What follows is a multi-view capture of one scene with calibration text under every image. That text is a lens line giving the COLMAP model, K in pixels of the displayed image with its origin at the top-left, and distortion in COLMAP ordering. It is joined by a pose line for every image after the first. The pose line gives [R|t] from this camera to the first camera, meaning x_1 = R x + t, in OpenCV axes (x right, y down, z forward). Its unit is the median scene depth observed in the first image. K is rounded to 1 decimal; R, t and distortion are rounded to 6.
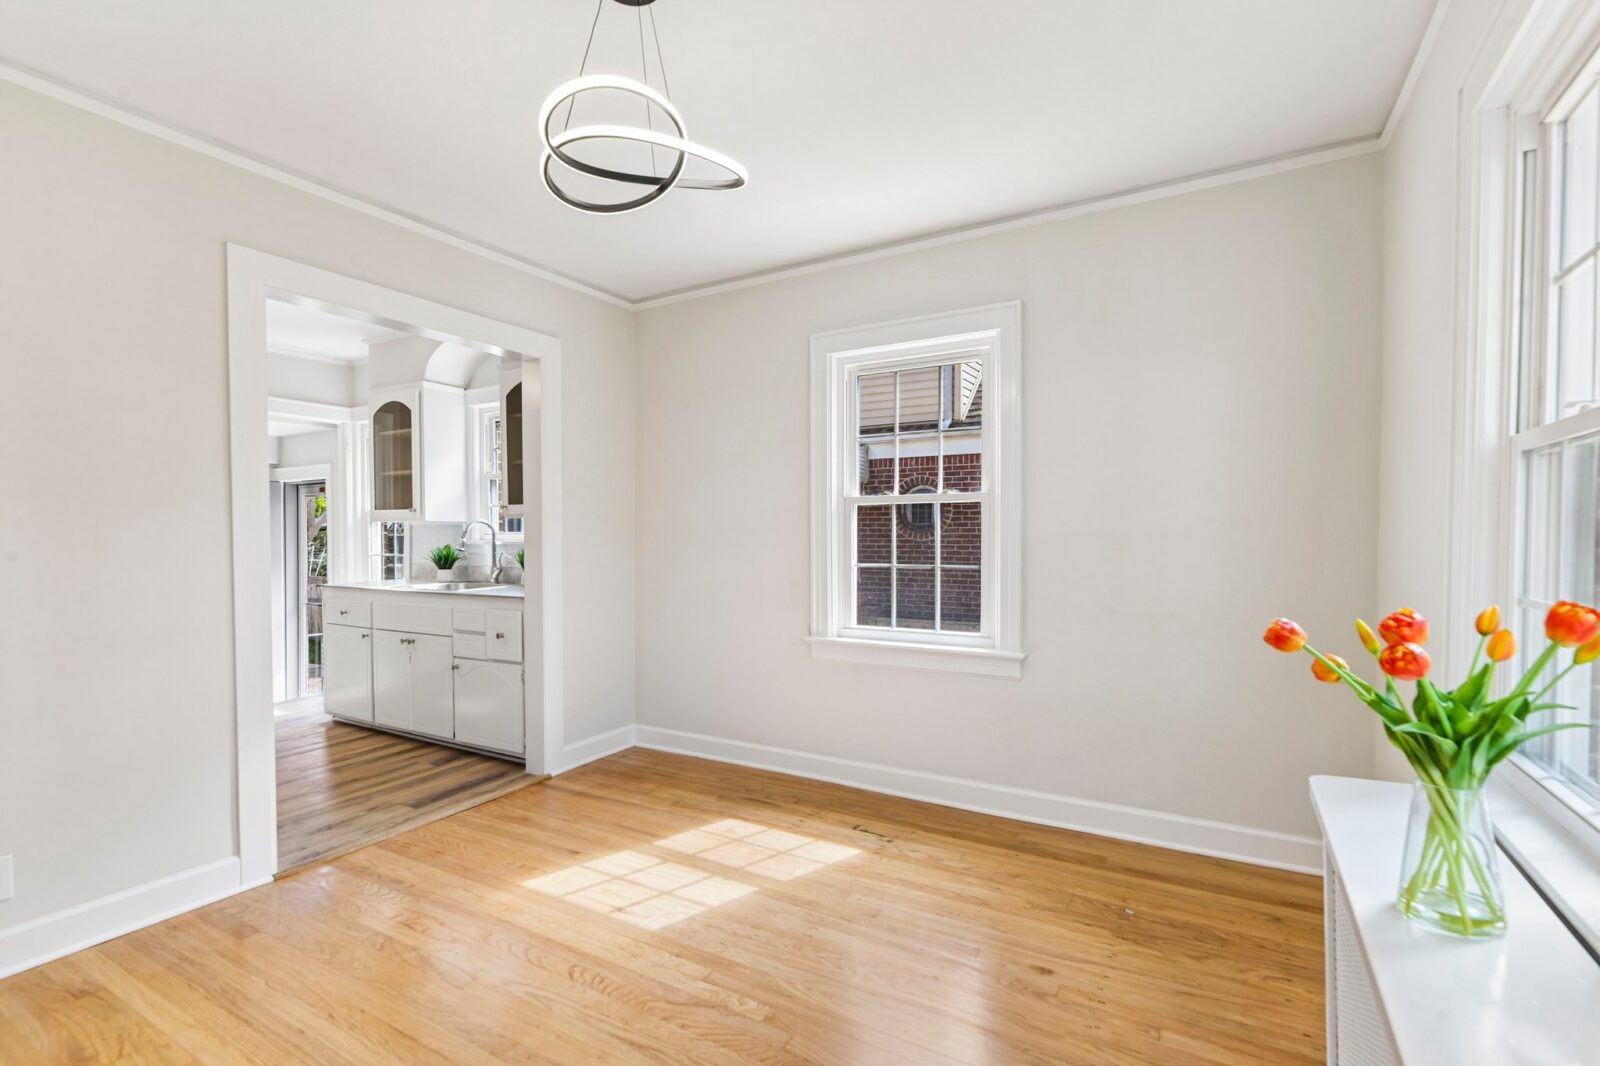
lens RADIAL K [[723.2, 0, 798.0], [0, 723.2, 550.7], [0, 0, 1]] dist [0.002493, -0.000303]
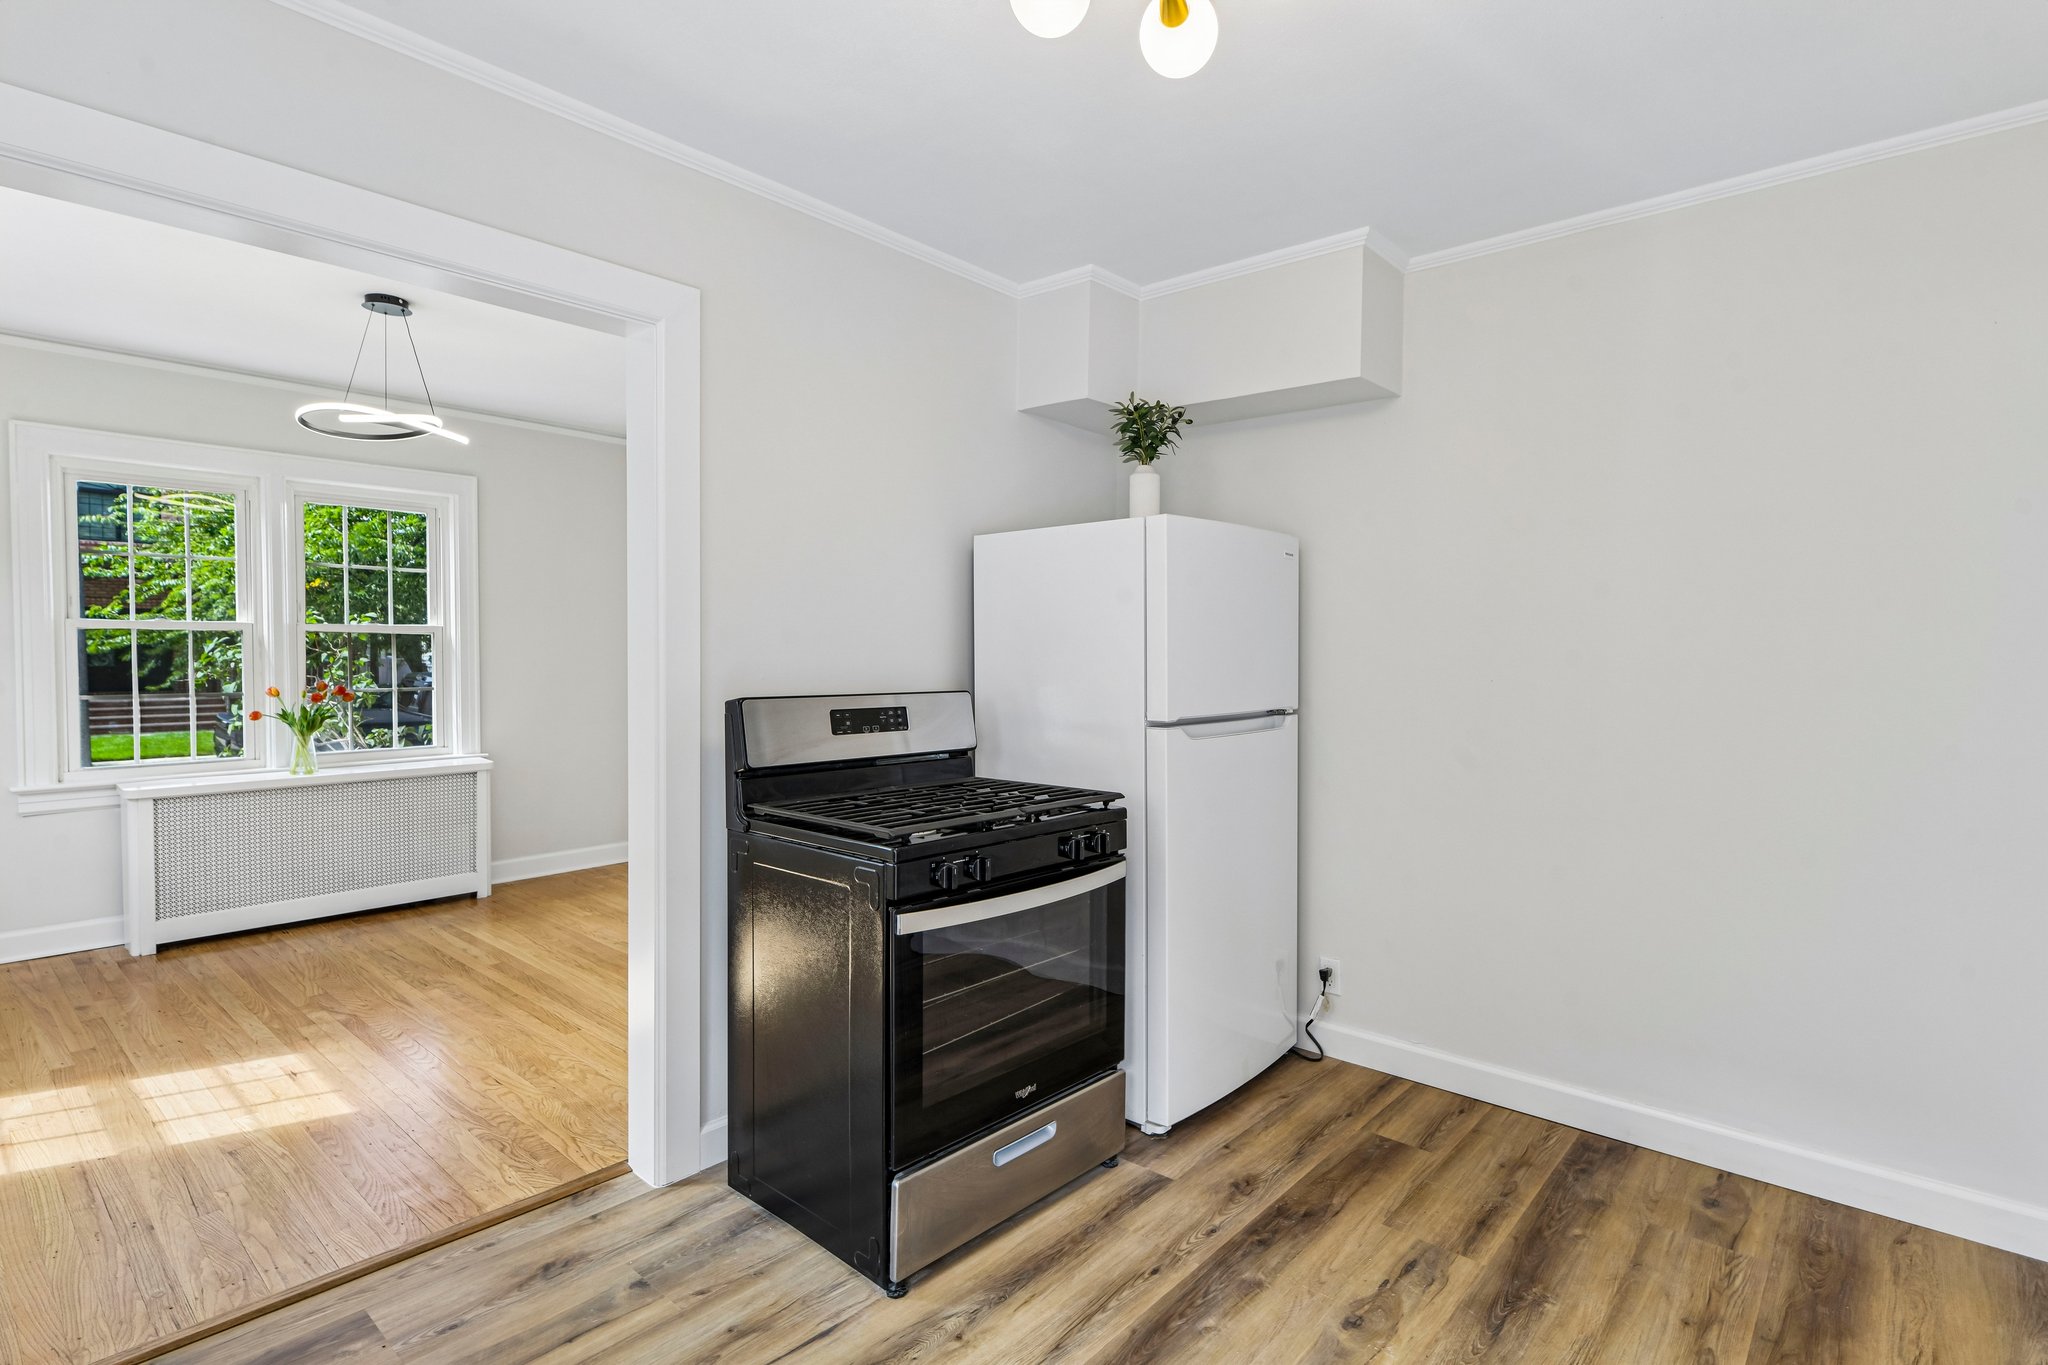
lens RADIAL K [[1003.0, 0, 1066.7], [0, 1003.0, 679.9], [0, 0, 1]] dist [0.015820, -0.009295]
pose [[-0.984100, -0.014217, 0.177043, -1.057118], [-0.004323, 0.998413, 0.056146, -0.071279], [-0.177561, 0.054488, -0.982600, 1.504632]]
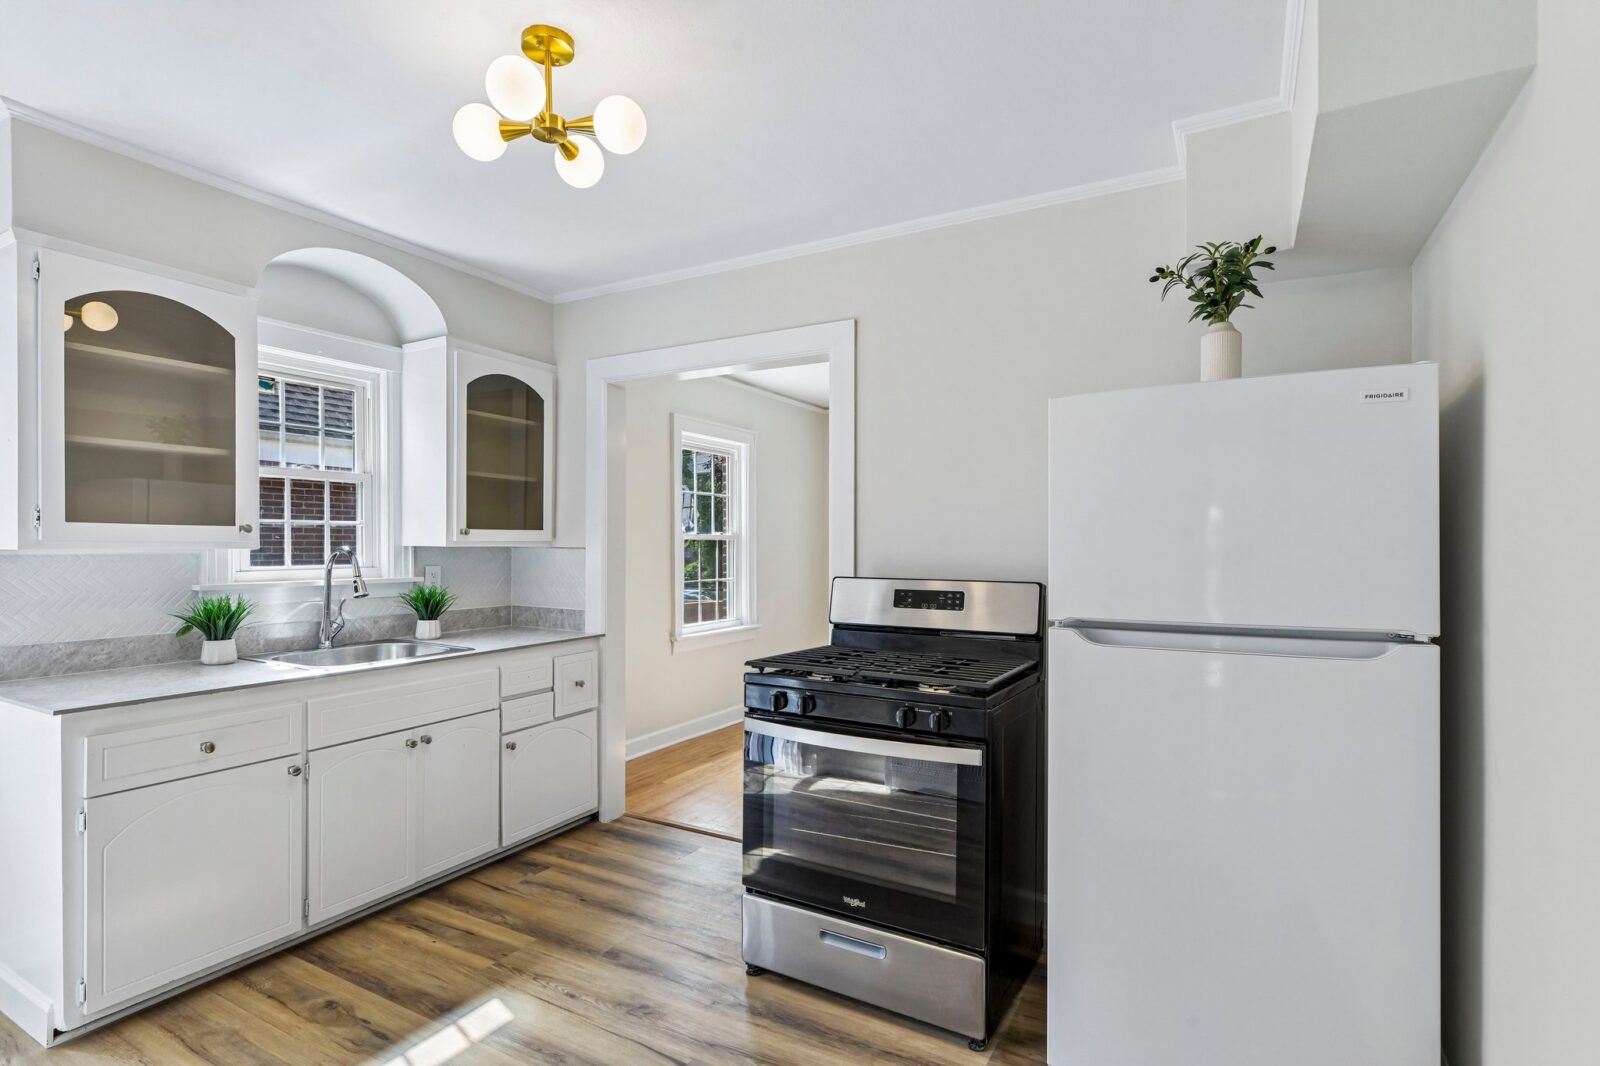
lens RADIAL K [[795.1, 0, 800.4], [0, 795.1, 548.5], [0, 0, 1]] dist [0.002154, -0.000249]
pose [[-0.021738, -0.002453, 0.999761, -1.603084], [0.019070, 0.999814, 0.002868, -0.050653], [-0.999582, 0.019127, -0.021688, 0.875148]]
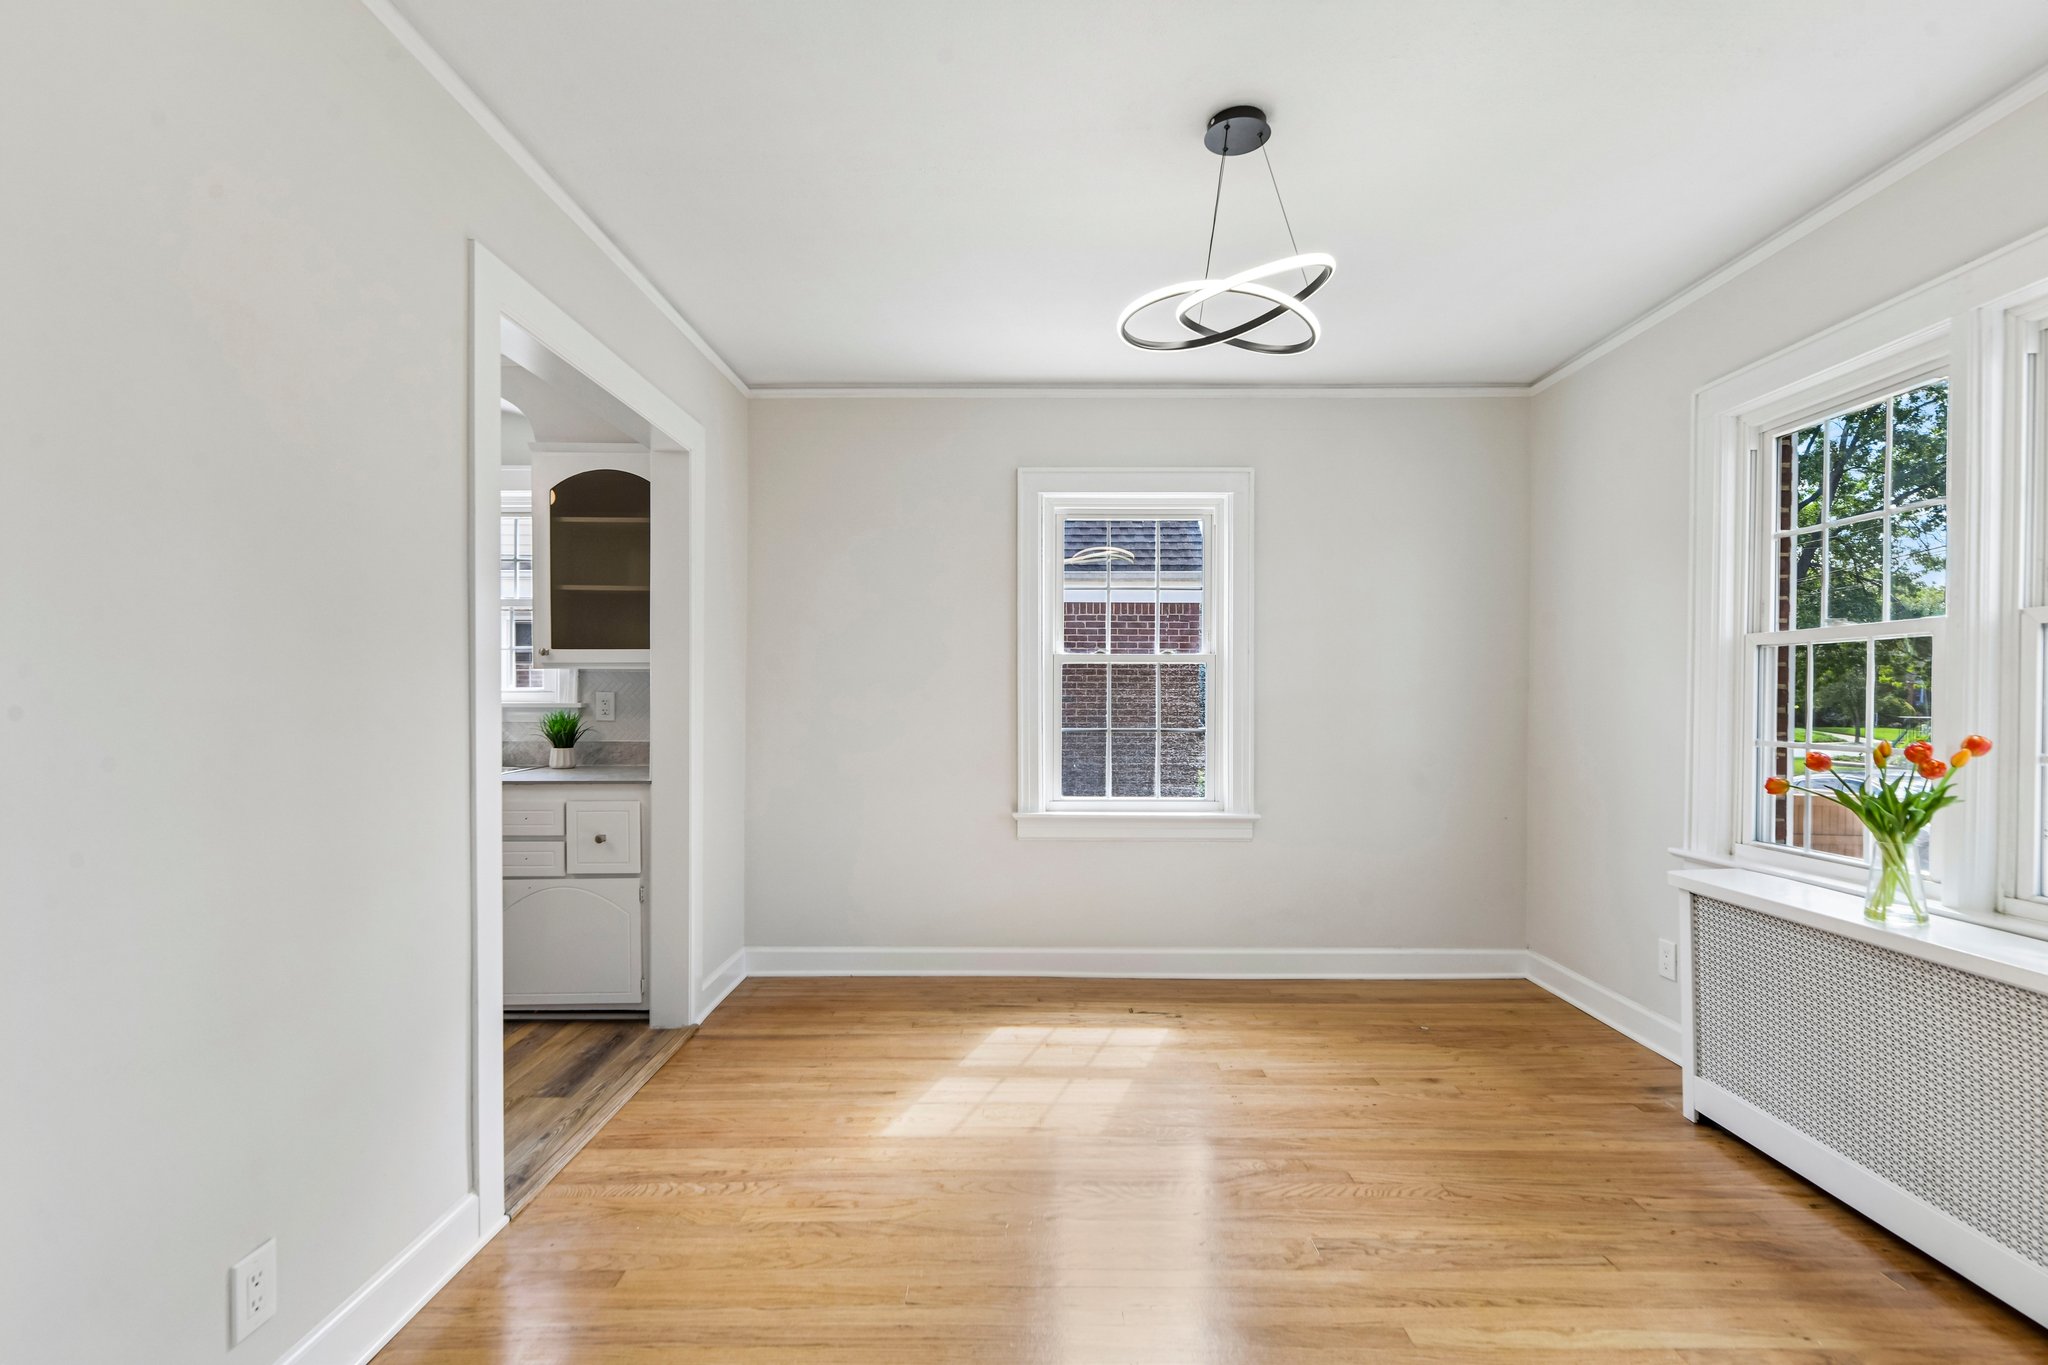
lens RADIAL K [[925.7, 0, 1021.4], [0, 925.7, 705.2], [0, 0, 1]] dist [0.002493, -0.000303]
pose [[0.866725, 0.000667, 0.498785, -0.588053], [0.005161, 0.999934, -0.010305, 0.000647], [-0.498759, 0.011506, 0.866664, 0.031318]]
